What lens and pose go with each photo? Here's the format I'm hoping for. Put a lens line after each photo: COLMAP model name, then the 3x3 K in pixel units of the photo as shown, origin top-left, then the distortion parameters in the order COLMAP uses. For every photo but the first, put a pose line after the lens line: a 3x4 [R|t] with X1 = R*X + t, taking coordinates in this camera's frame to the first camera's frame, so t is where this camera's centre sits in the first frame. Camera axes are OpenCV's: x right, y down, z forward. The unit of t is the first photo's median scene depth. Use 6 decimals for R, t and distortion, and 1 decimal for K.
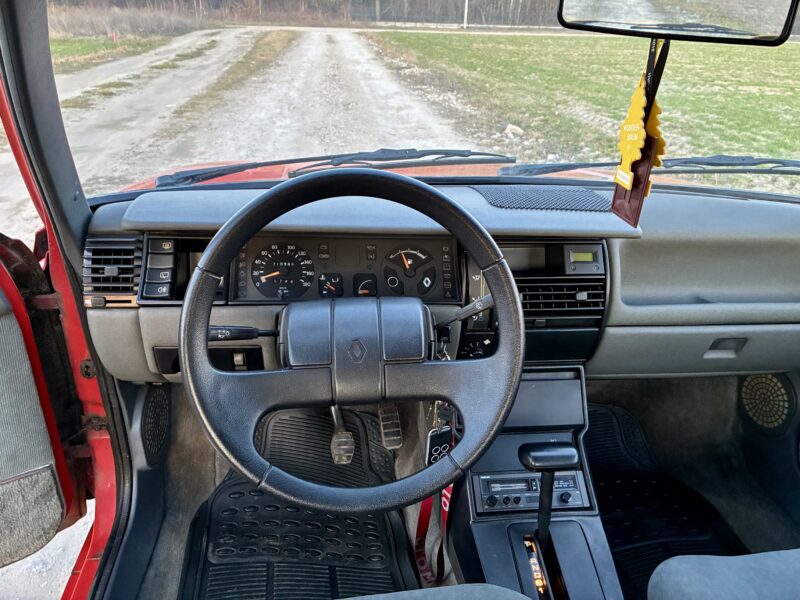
lens RADIAL K [[611.9, 0, 394.9], [0, 611.9, 295.3], [0, 0, 1]] dist [0.054213, -0.078667]
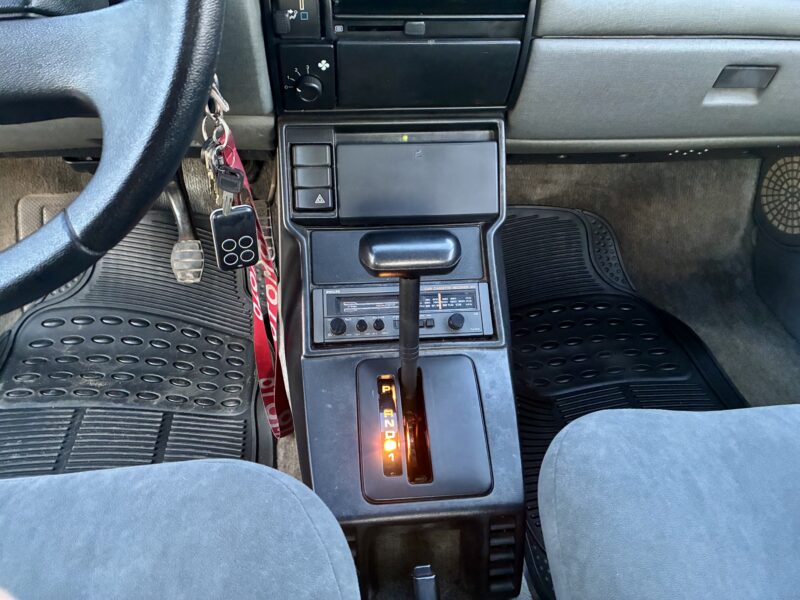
lens RADIAL K [[610.7, 0, 400.0], [0, 610.7, 300.0], [0, 0, 1]] dist [0.050972, -0.065217]
pose [[0.999547, 0.000559, -0.030103, 0.182866], [0.007043, 0.967747, 0.251825, 0.110764], [0.029273, -0.251923, 0.967304, 0.294061]]
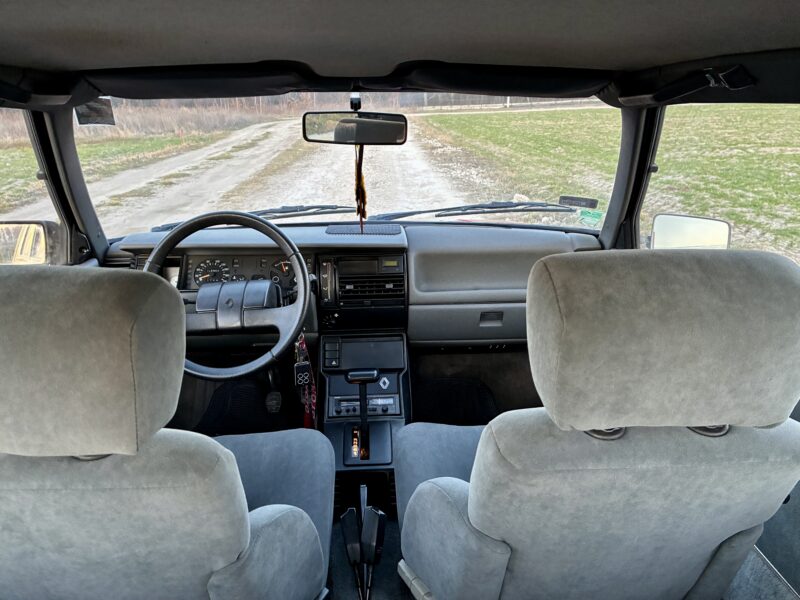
lens RADIAL K [[610.7, 0, 400.0], [0, 610.7, 300.0], [0, 0, 1]] dist [0.050972, -0.065217]
pose [[0.996079, -0.030887, -0.082897, 0.354188], [0.021541, 0.993547, -0.111353, 0.171302], [0.085802, 0.109131, 0.990317, -0.491970]]
